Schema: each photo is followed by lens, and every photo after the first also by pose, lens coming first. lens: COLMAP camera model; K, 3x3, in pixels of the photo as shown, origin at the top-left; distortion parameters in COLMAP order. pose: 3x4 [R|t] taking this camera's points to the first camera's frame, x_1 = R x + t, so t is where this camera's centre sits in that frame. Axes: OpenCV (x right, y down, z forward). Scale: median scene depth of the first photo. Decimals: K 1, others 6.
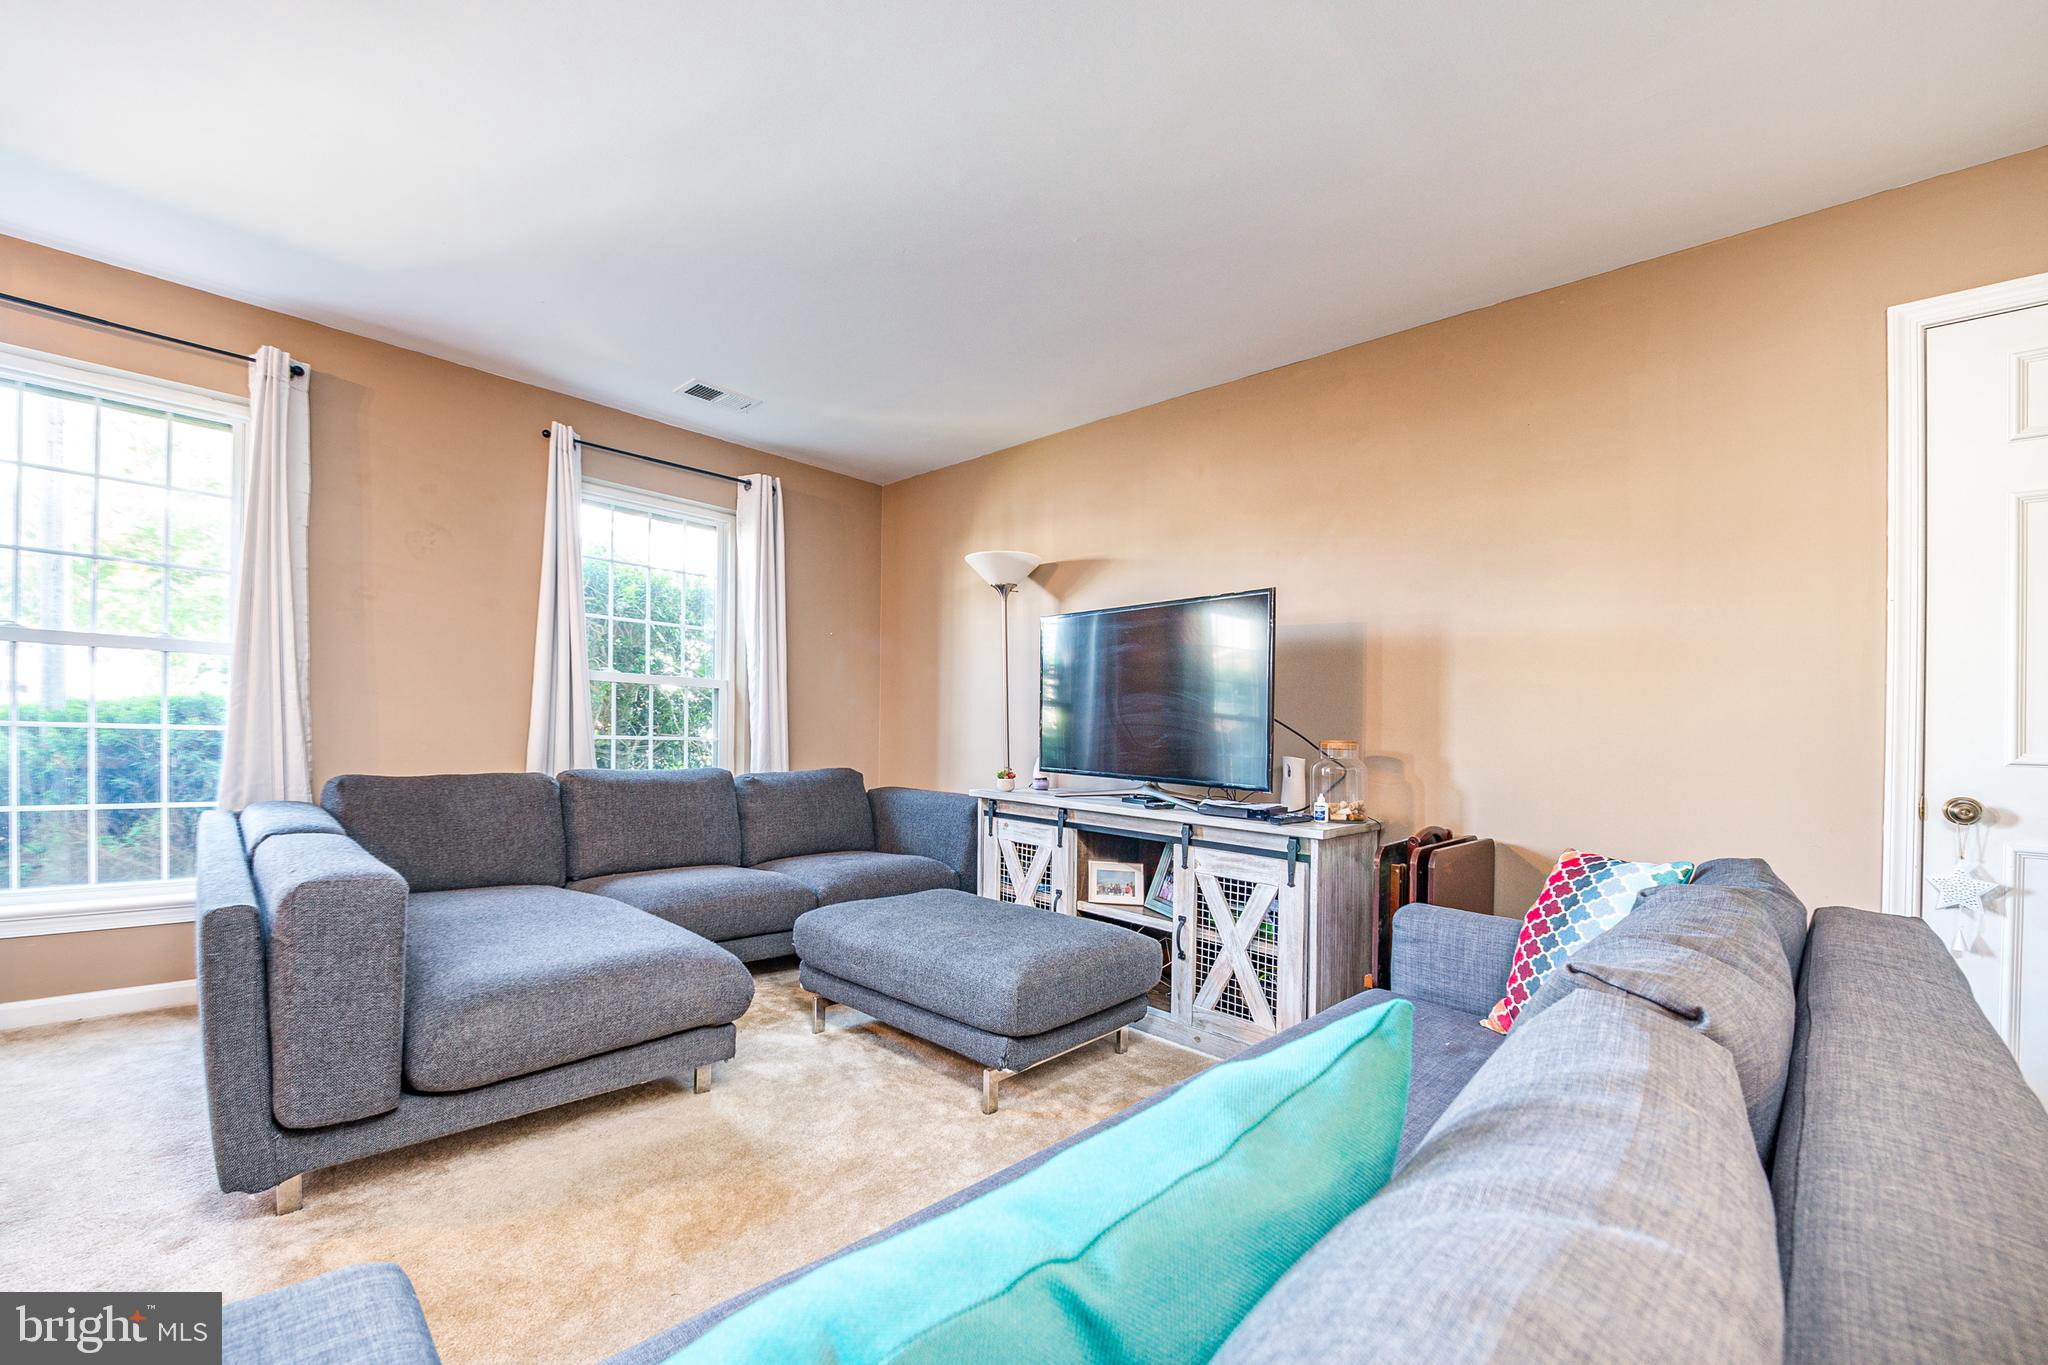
lens RADIAL K [[843.1, 0, 1004.0], [0, 843.1, 751.6], [0, 0, 1]] dist [-0.009898, -0.002261]
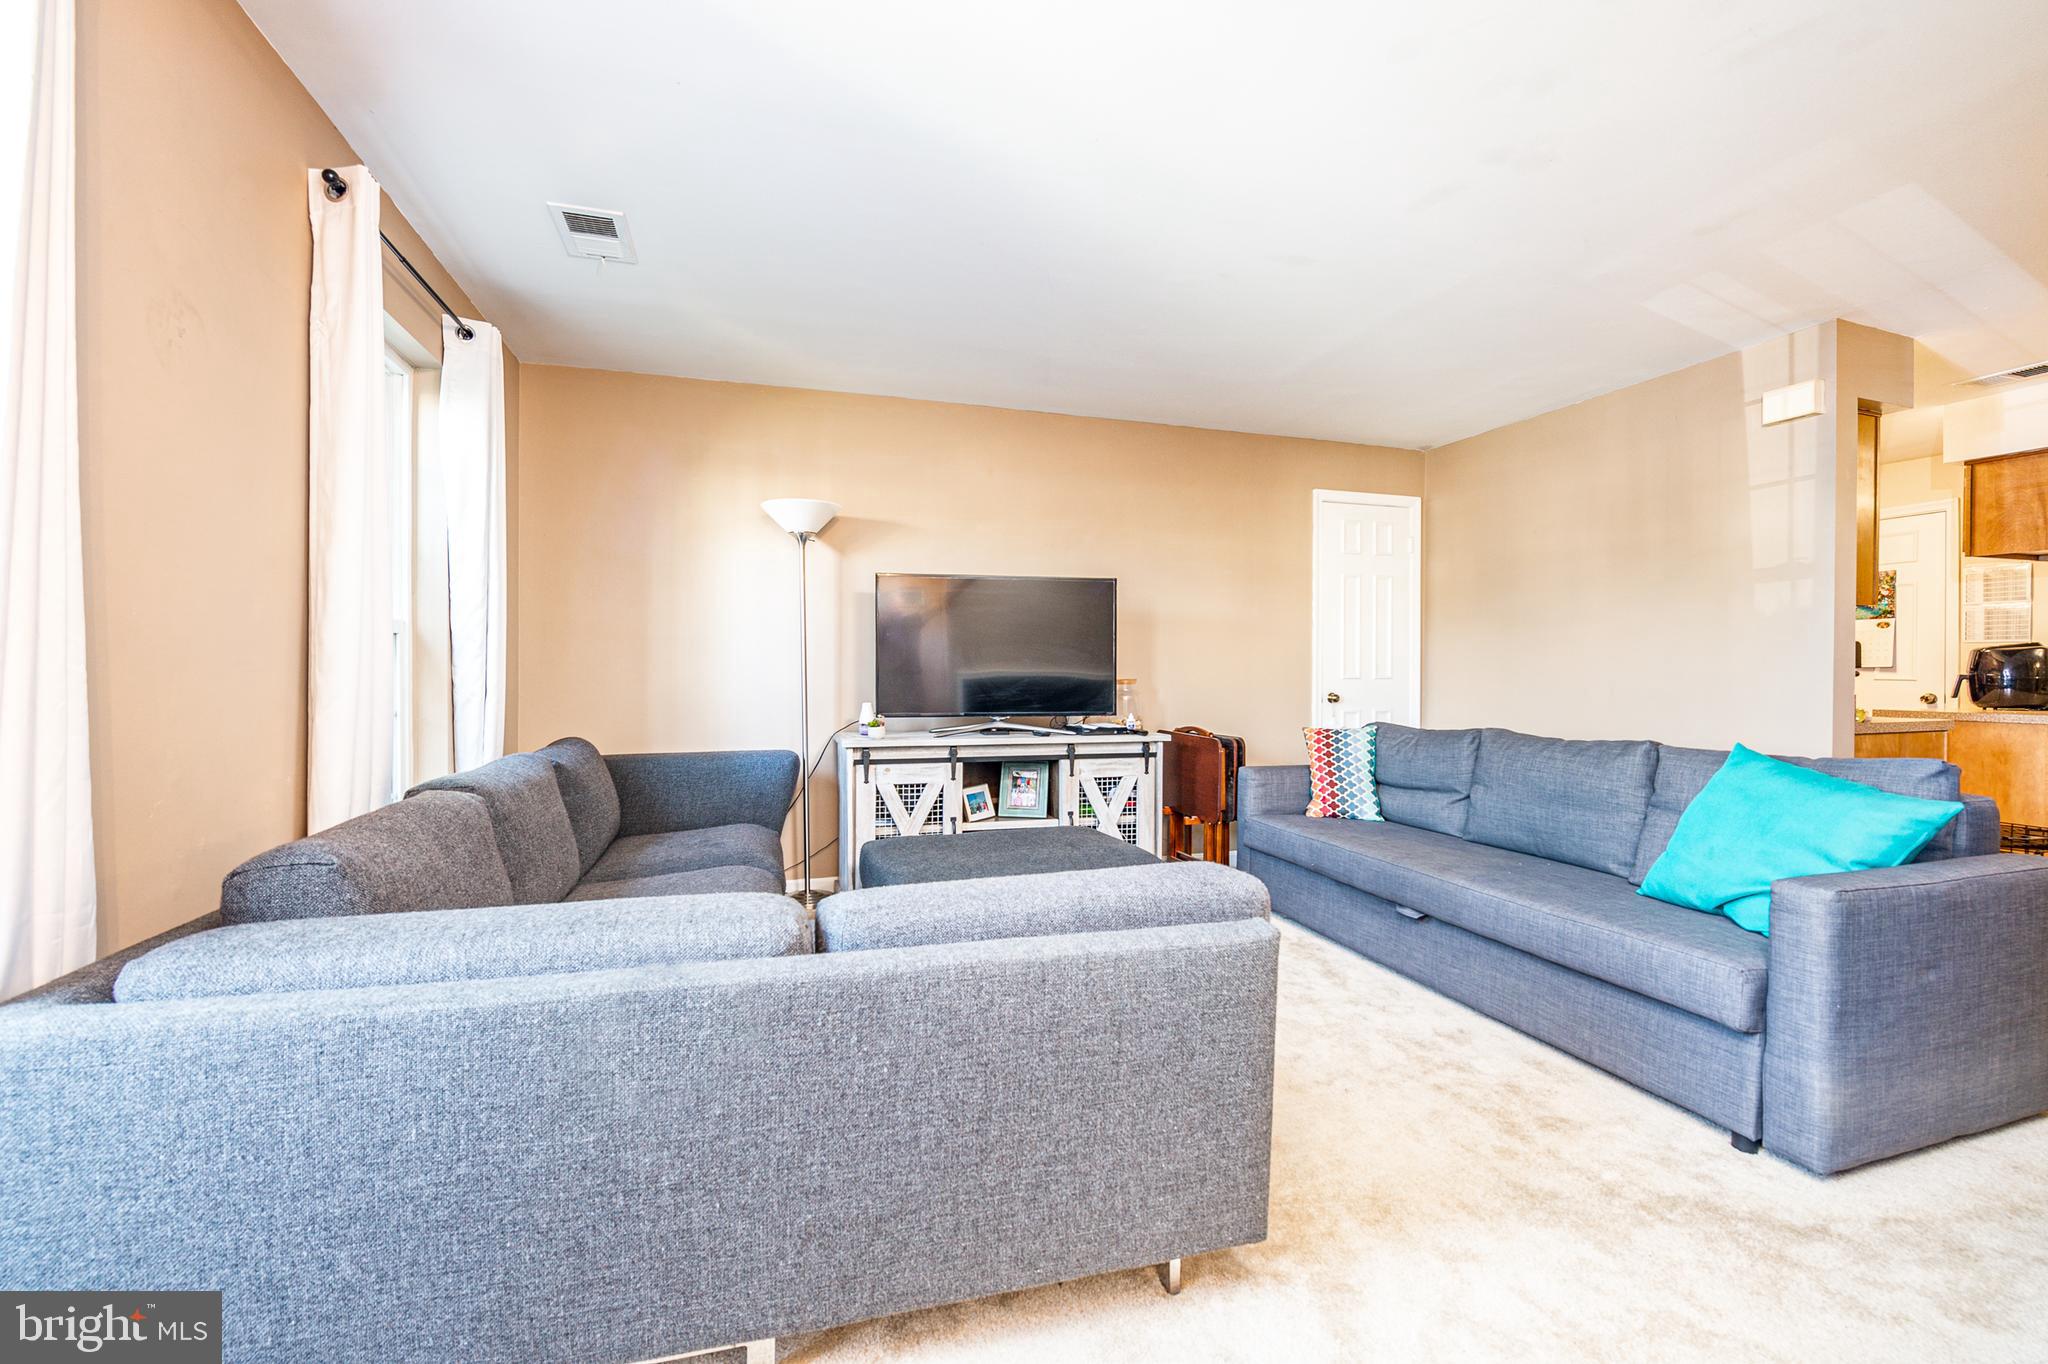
lens RADIAL K [[843.1, 0, 1019.0], [0, 843.1, 678.7], [0, 0, 1]] dist [-0.009898, -0.002261]
pose [[0.464801, -0.038000, 0.884599, -0.906380], [0.039874, 0.998963, 0.021962, -0.046811], [-0.884517, 0.025065, 0.465834, 0.383197]]
